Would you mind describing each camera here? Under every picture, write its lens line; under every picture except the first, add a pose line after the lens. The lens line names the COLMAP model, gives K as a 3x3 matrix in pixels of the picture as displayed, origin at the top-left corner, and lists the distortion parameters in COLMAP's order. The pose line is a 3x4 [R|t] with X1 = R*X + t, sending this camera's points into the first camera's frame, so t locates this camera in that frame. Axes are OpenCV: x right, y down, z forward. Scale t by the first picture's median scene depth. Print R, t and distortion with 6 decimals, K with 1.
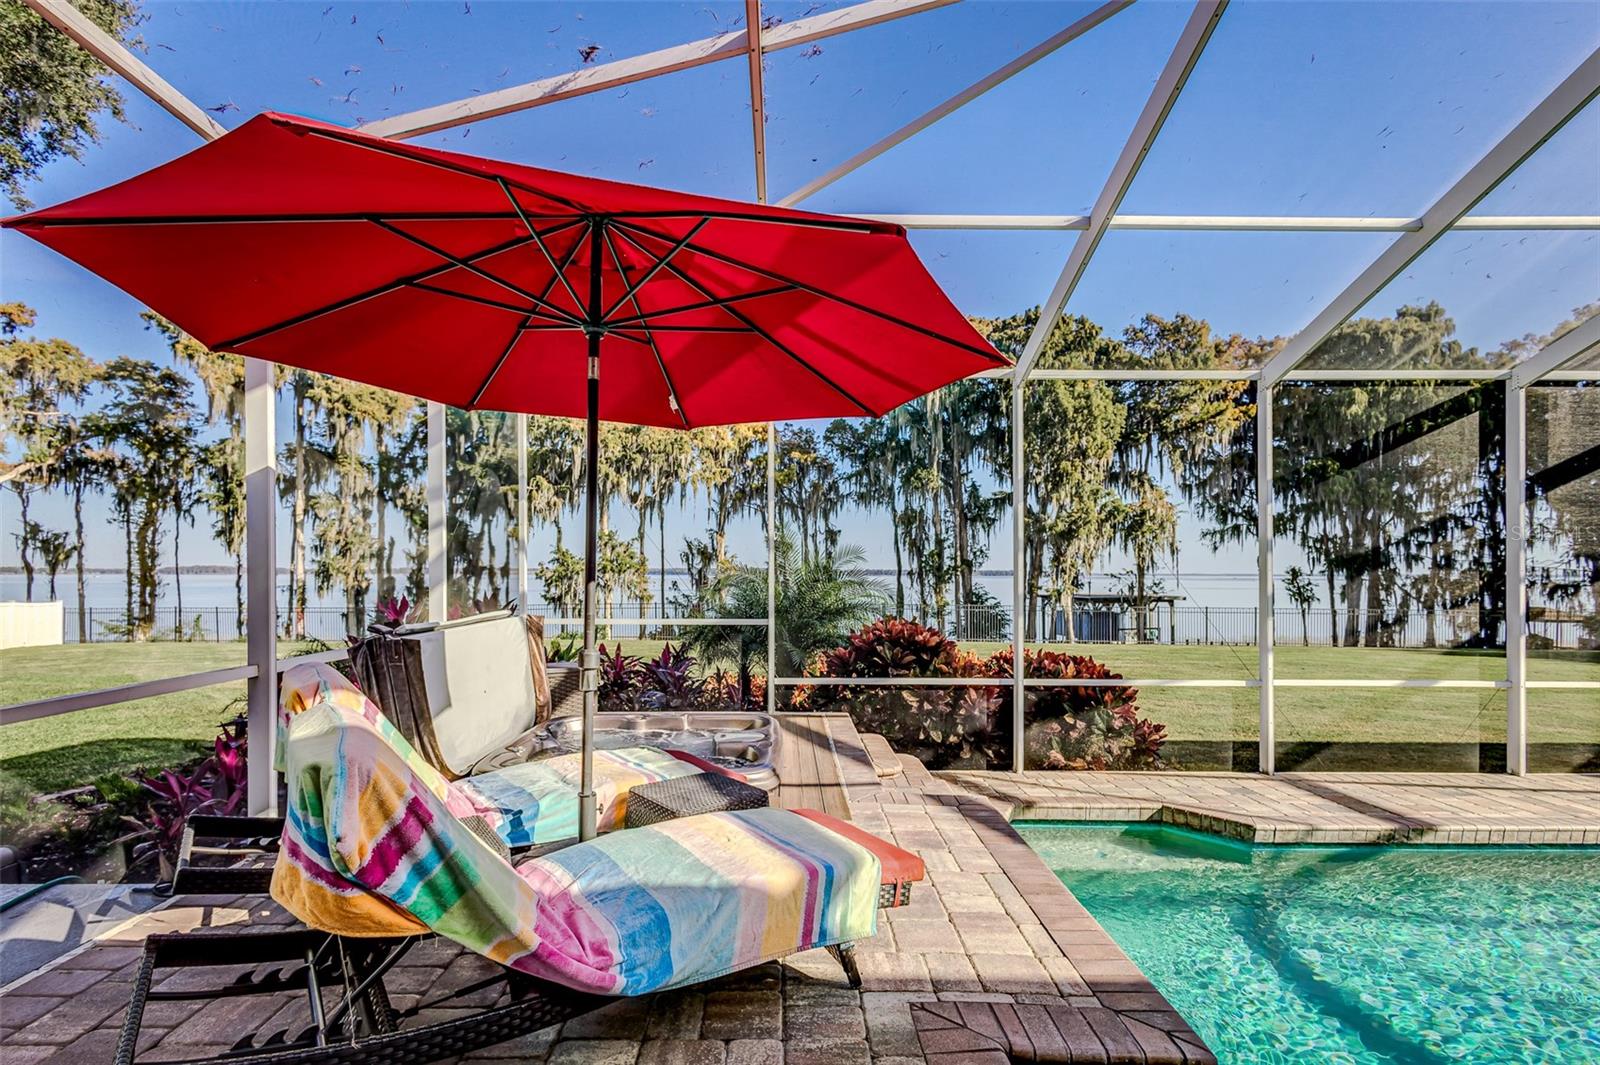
lens RADIAL K [[754.0, 0, 776.2], [0, 754.0, 576.8], [0, 0, 1]] dist [0.003448, 0.000147]
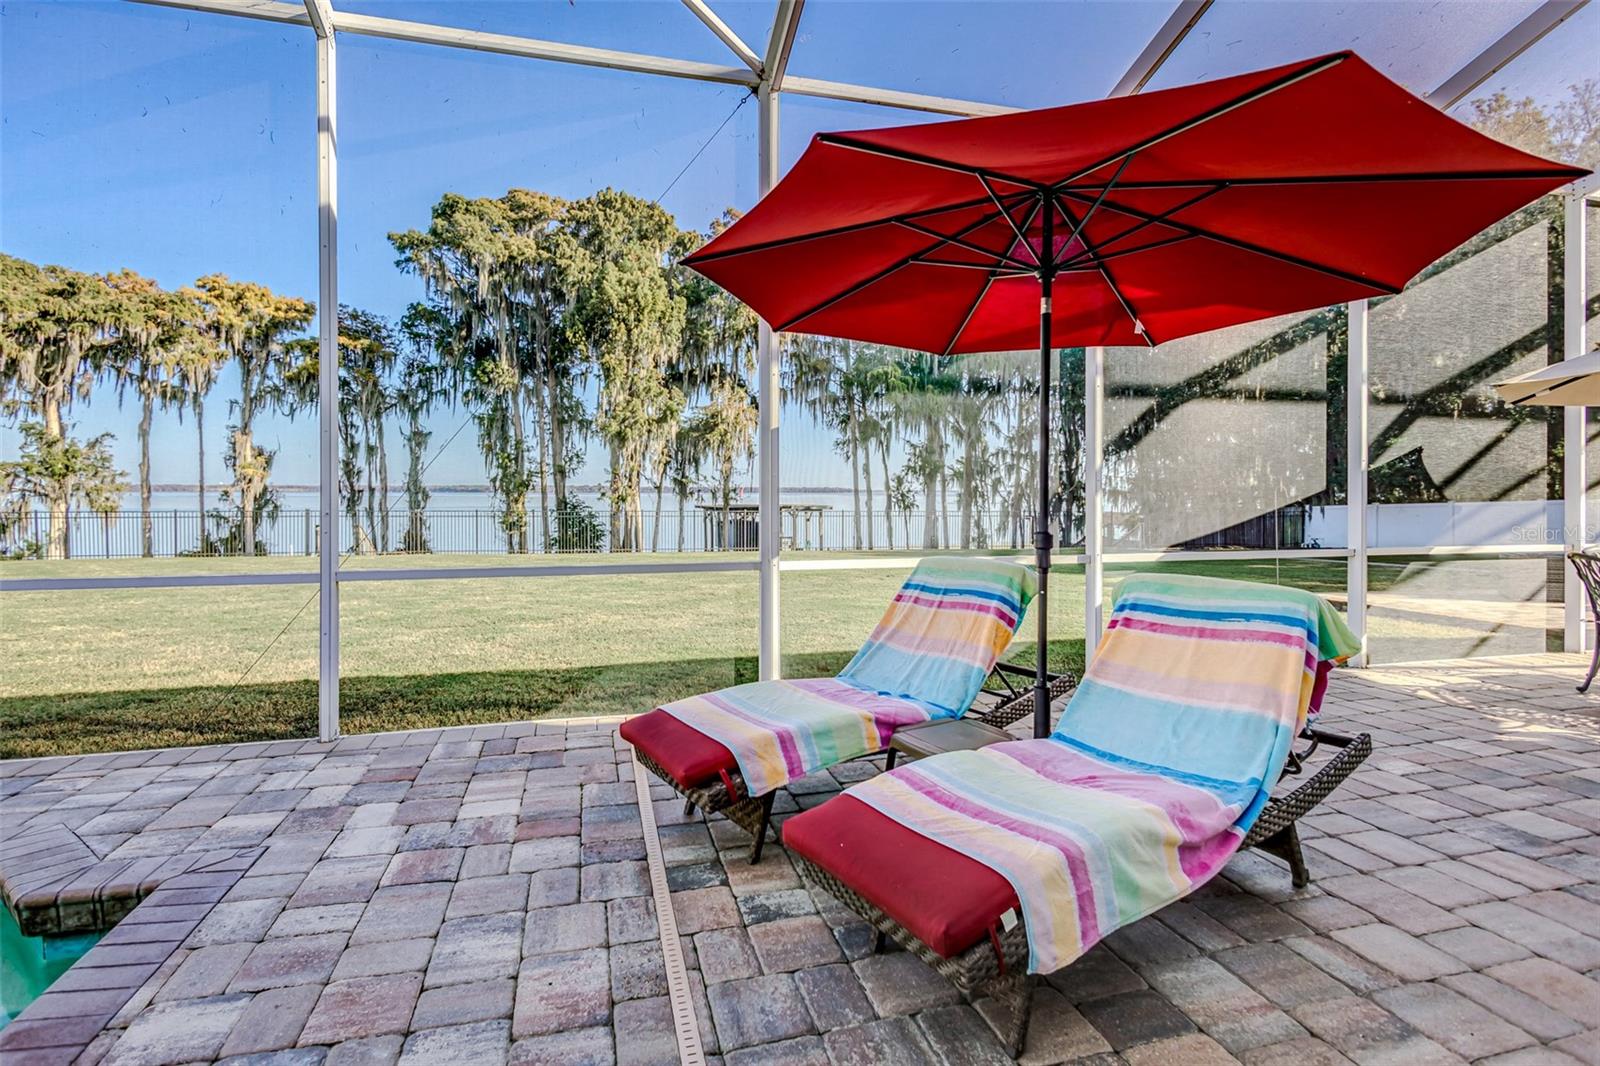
lens RADIAL K [[748.3, 0, 776.8], [0, 748.3, 495.1], [0, 0, 1]] dist [0.001414, 0.000169]
pose [[0.968859, -0.003179, 0.247591, 0.291976], [0.002750, 0.999994, 0.002079, 0.012883], [-0.247596, -0.001333, 0.968862, 0.060794]]
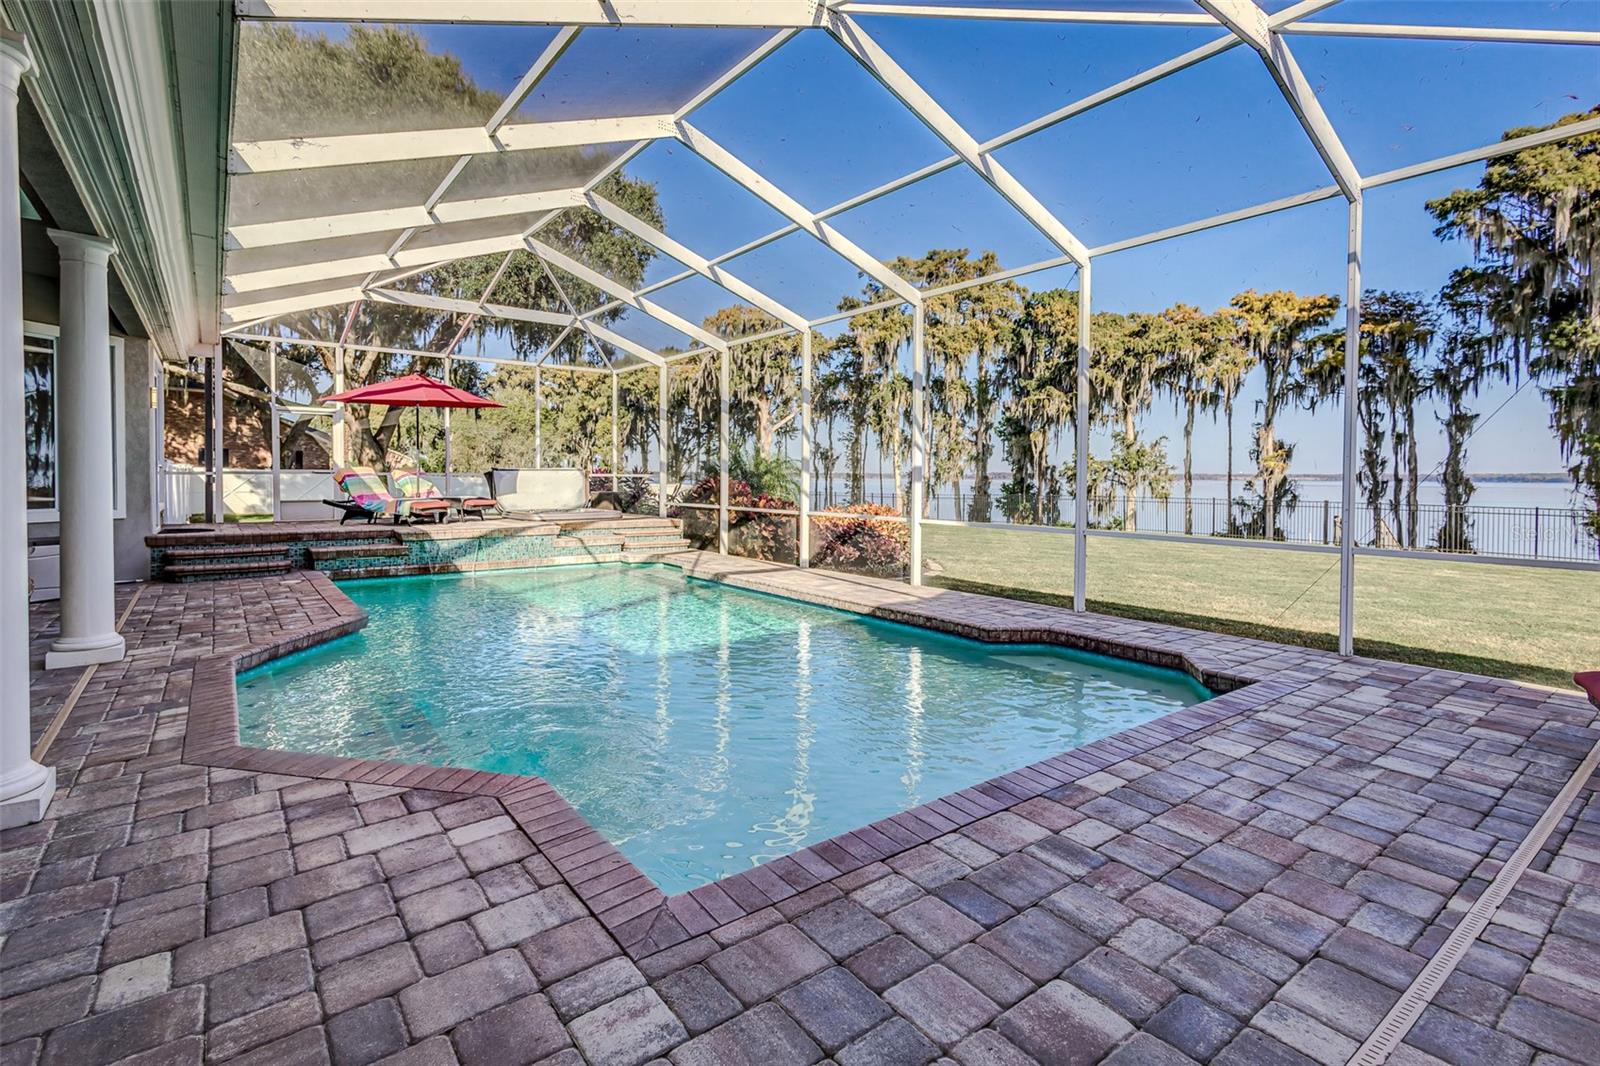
lens RADIAL K [[748.1, 0, 798.6], [0, 748.1, 493.4], [0, 0, 1]] dist [0.027712, -0.010697]
pose [[0.607327, 0.018449, -0.794237, 0.311742], [-0.007048, 0.999816, 0.017834, 0.010333], [0.794420, -0.005233, 0.607346, -0.003702]]
